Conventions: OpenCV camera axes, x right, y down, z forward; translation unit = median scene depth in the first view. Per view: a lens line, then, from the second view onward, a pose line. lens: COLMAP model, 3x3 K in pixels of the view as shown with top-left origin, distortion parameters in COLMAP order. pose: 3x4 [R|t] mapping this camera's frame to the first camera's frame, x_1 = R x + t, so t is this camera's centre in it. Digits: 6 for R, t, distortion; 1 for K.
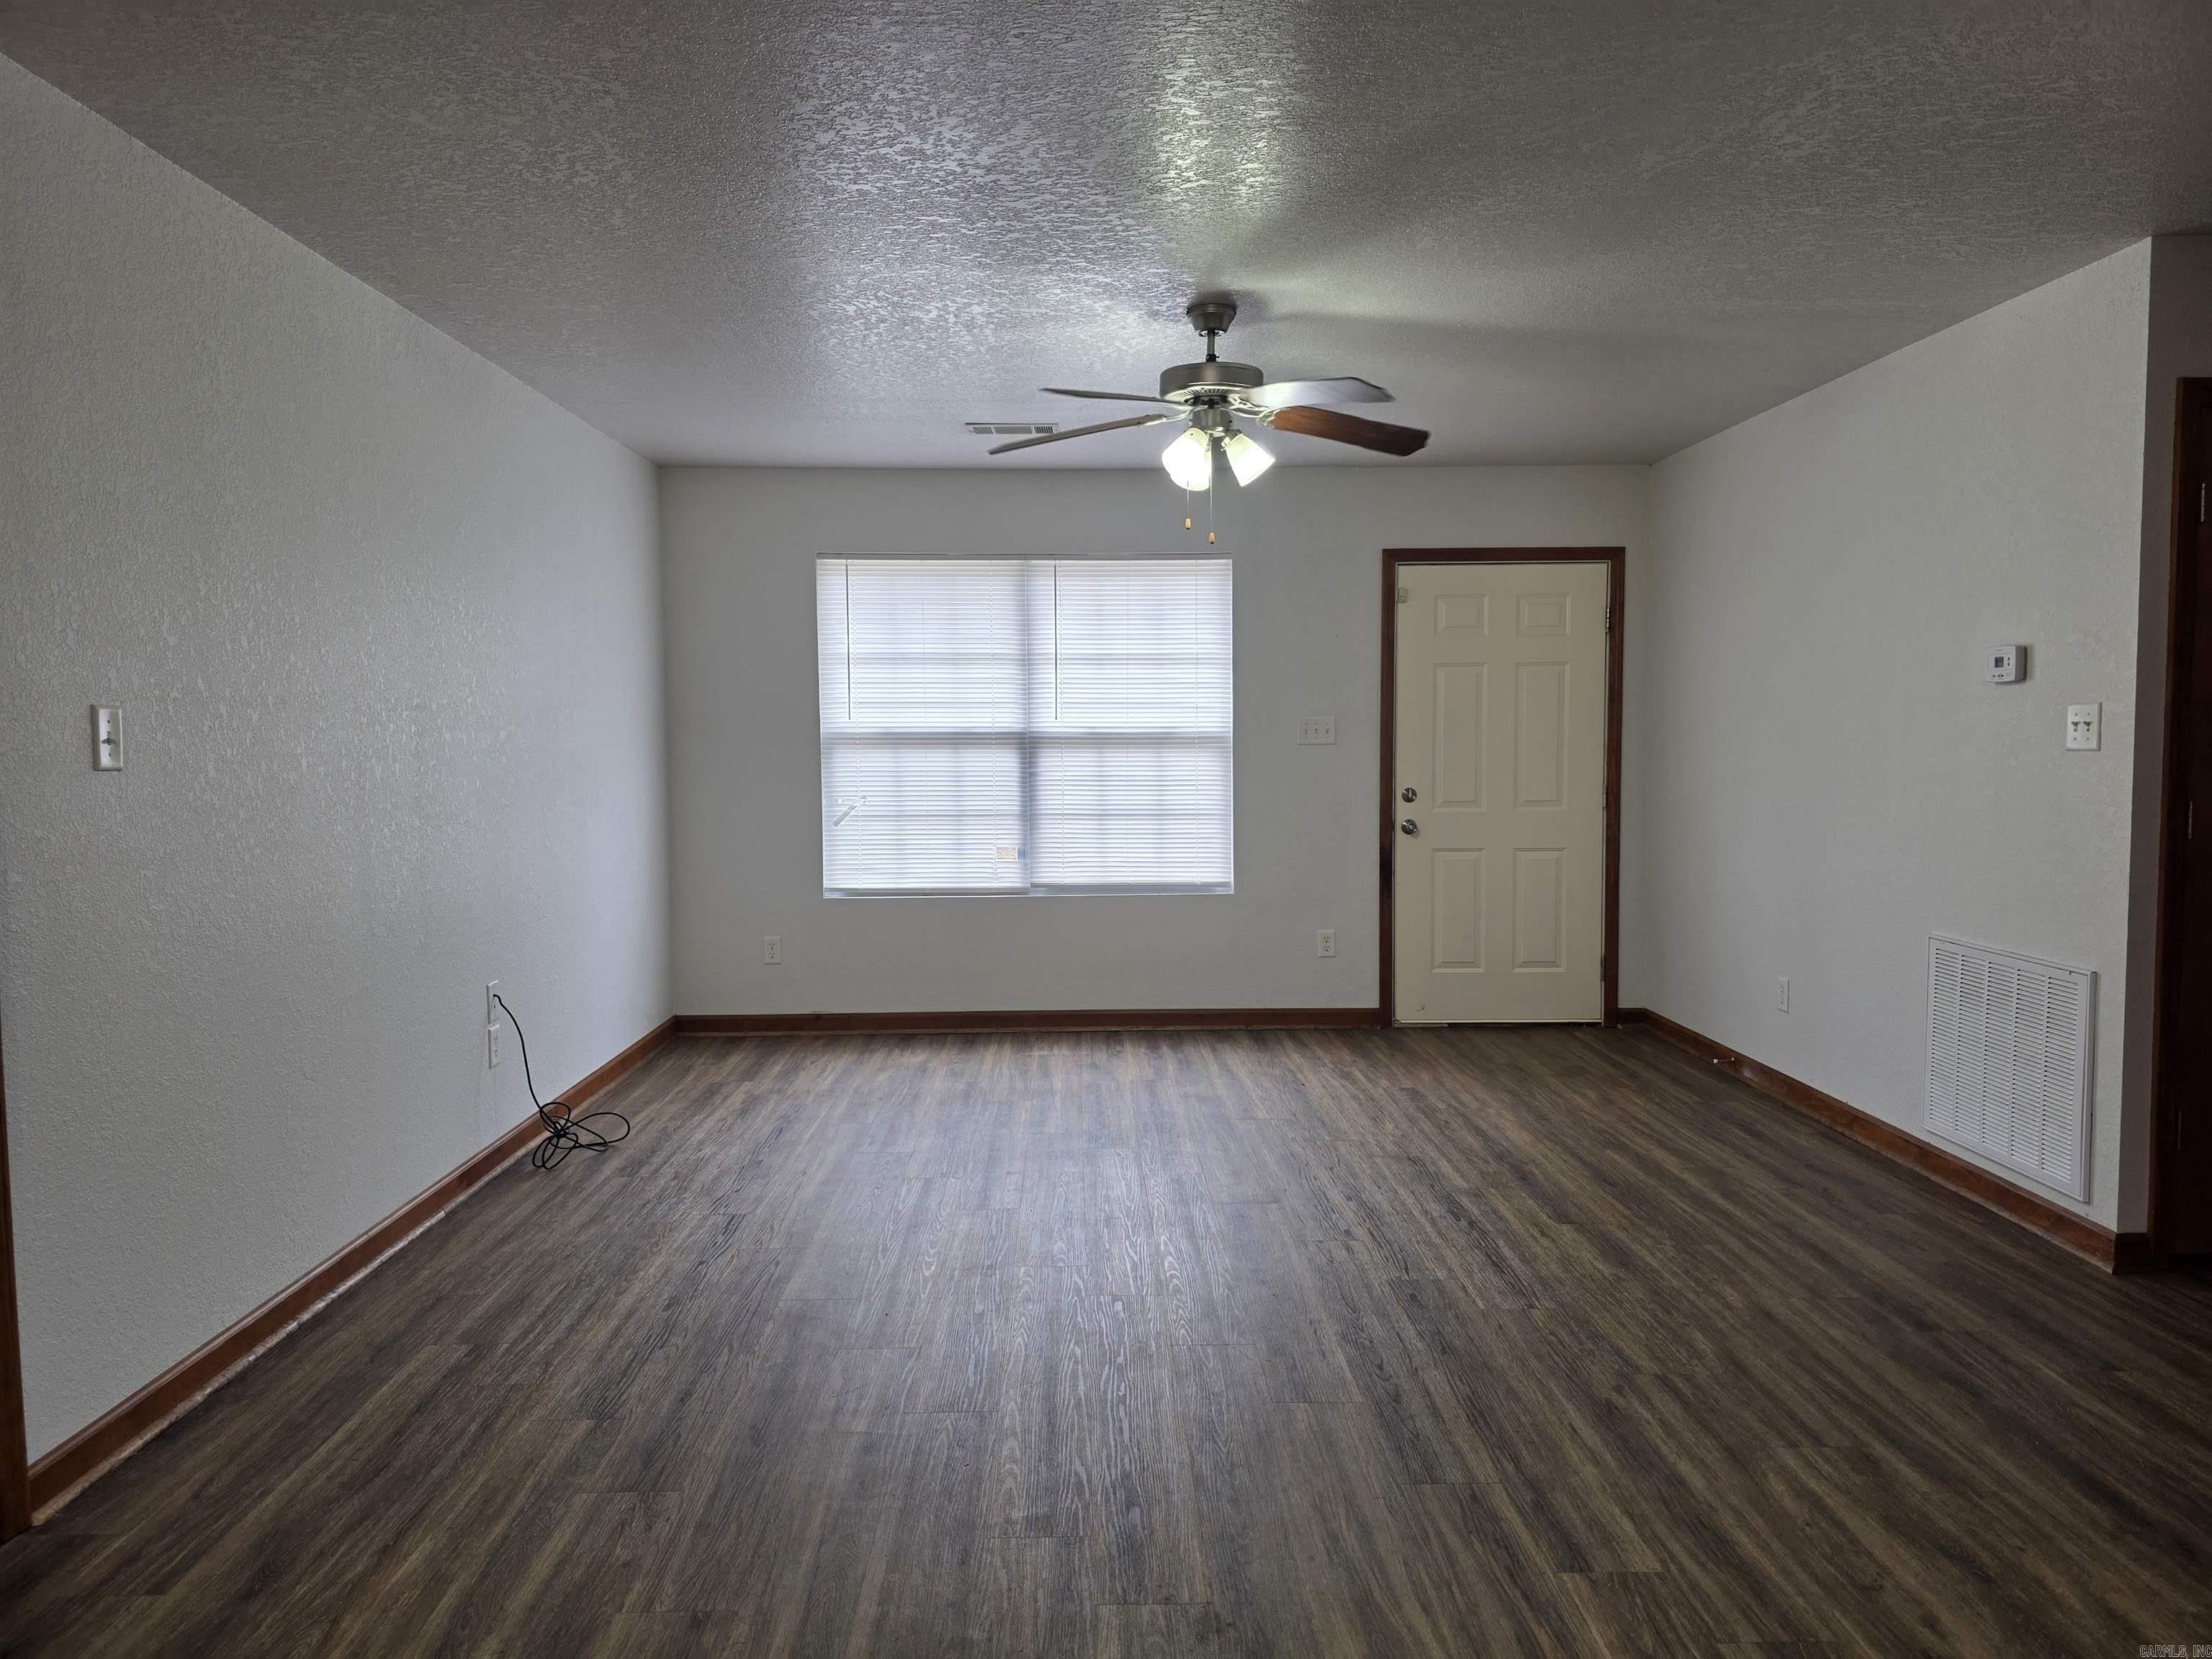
lens RADIAL K [[1539.6, 0, 1103.5], [0, 1539.6, 828.7], [0, 0, 1]] dist [0.049249, -0.021805]
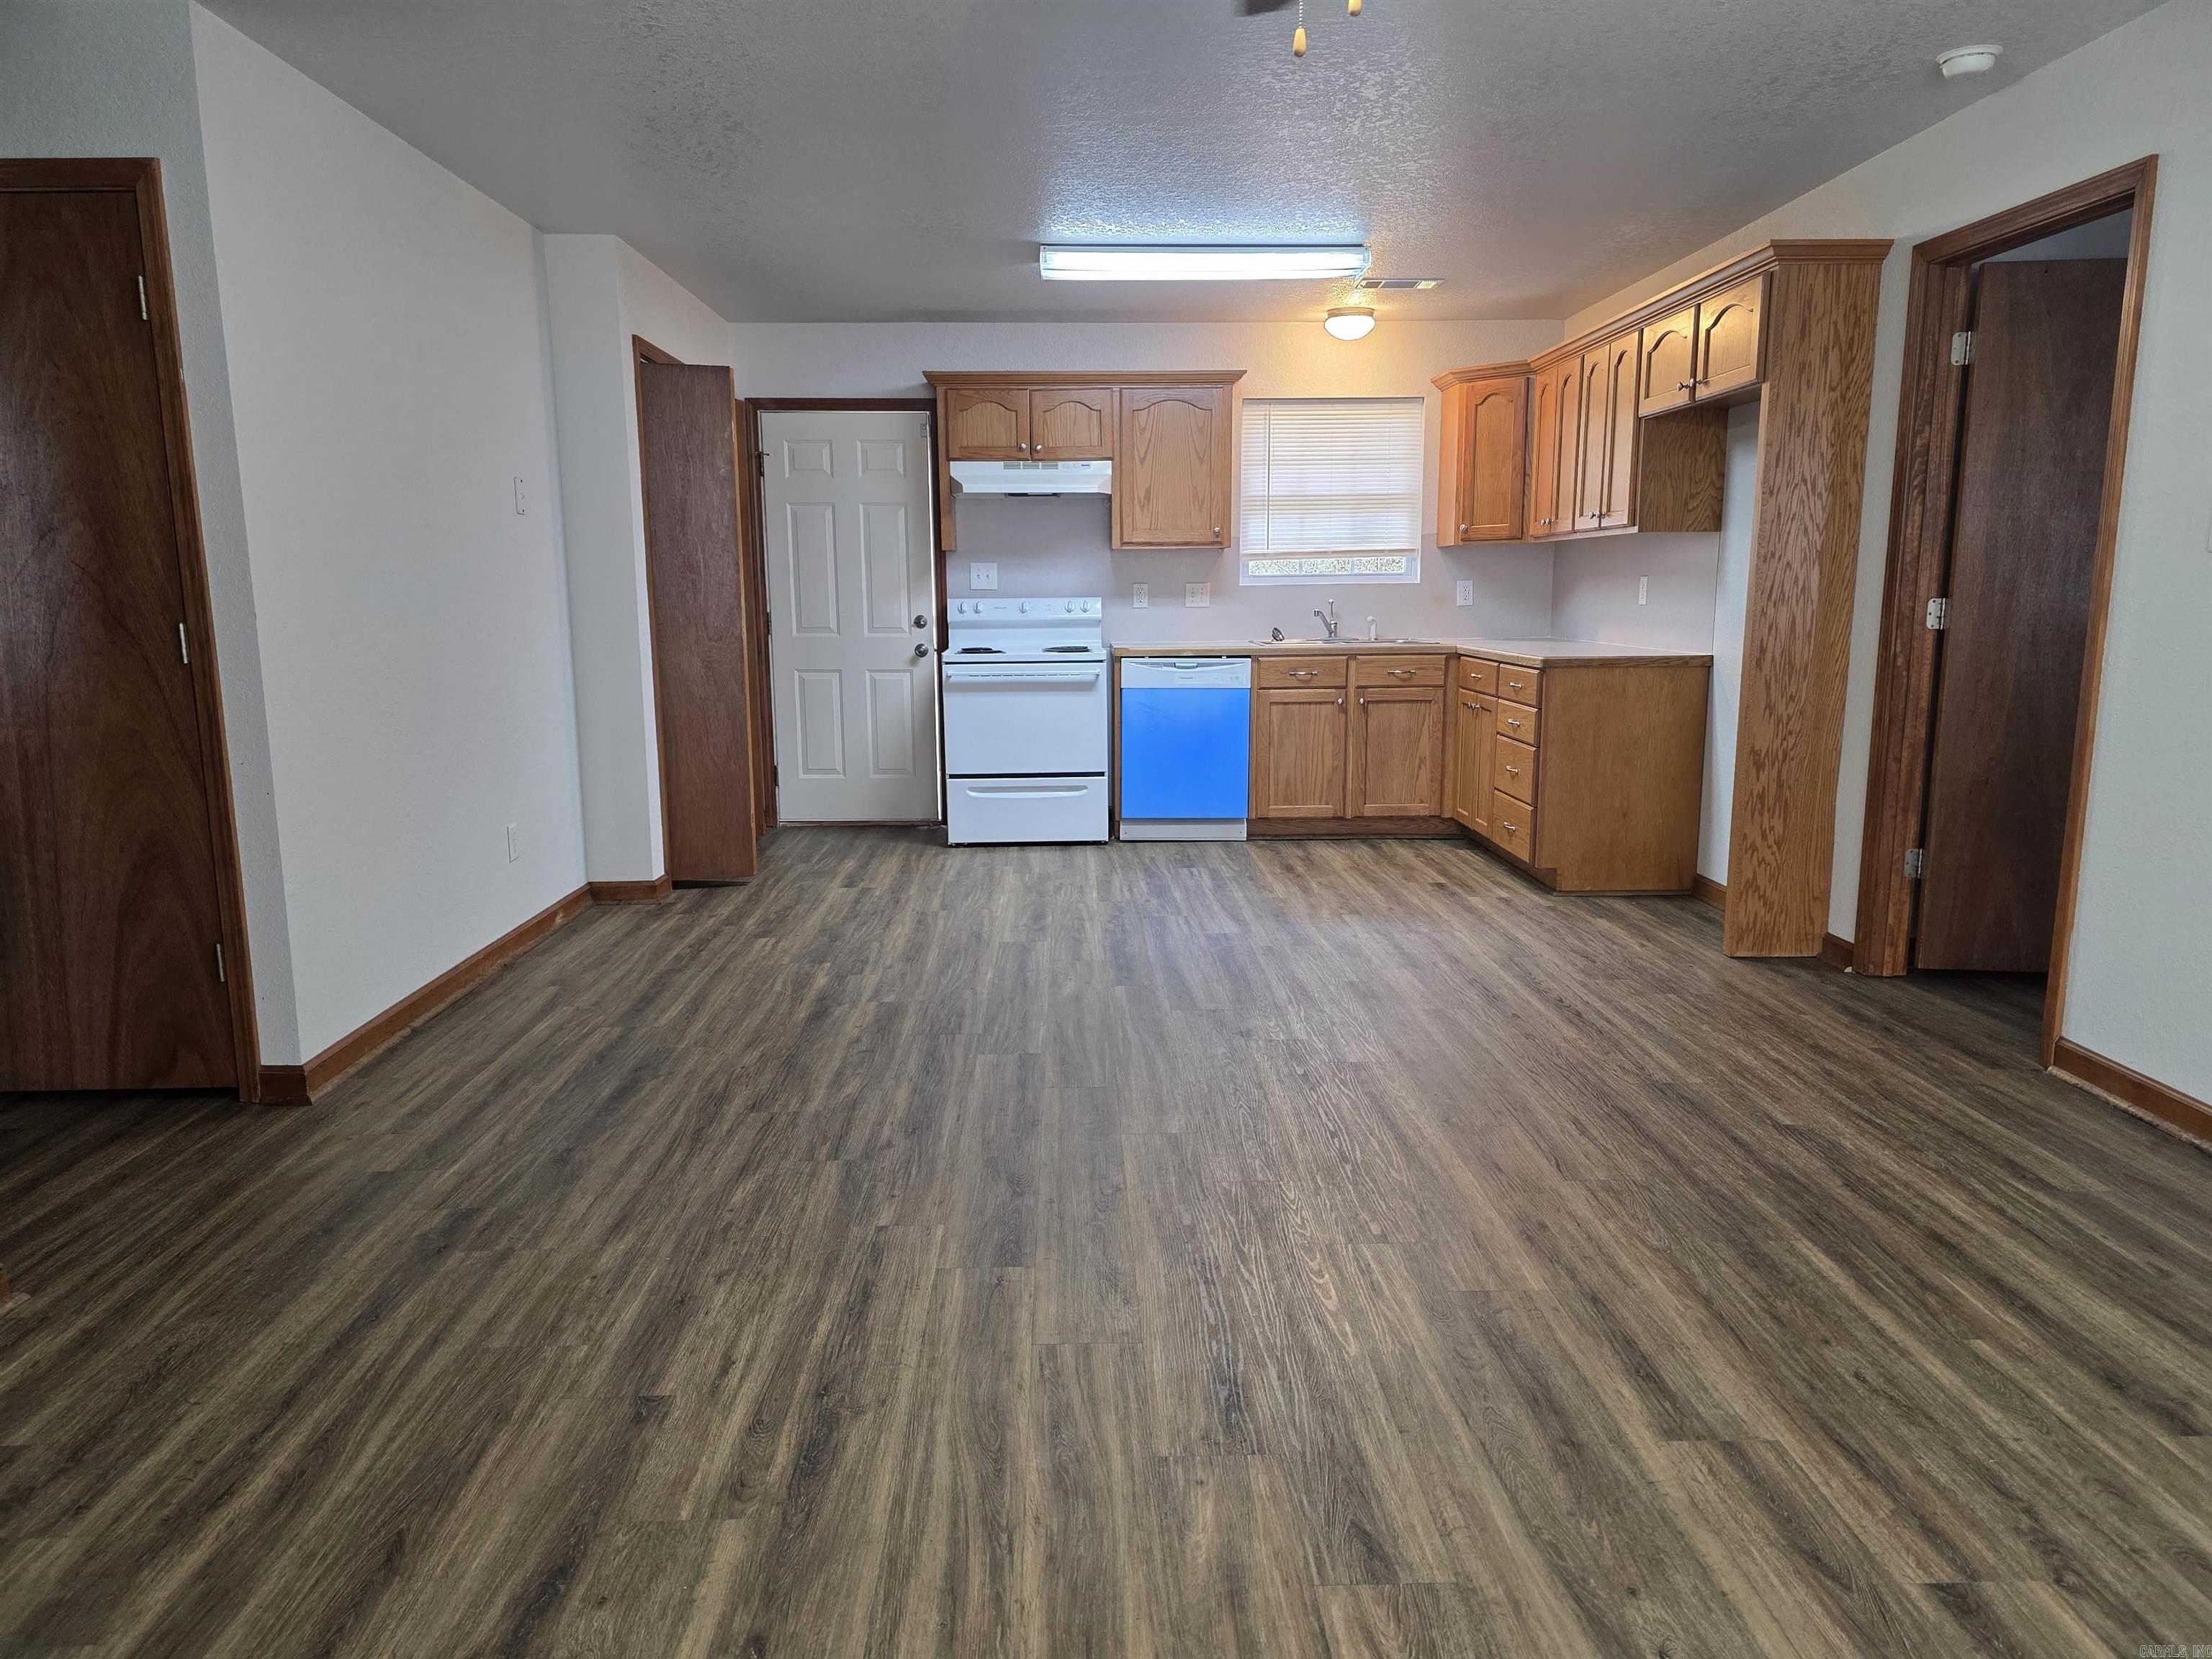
lens RADIAL K [[1539.6, 0, 1091.8], [0, 1539.6, 868.2], [0, 0, 1]] dist [0.049249, -0.021805]
pose [[-0.999904, 0.013034, 0.004769, 0.166591], [0.013804, 0.969546, 0.244519, -0.089944], [-0.001437, 0.244561, -0.969633, 1.884360]]
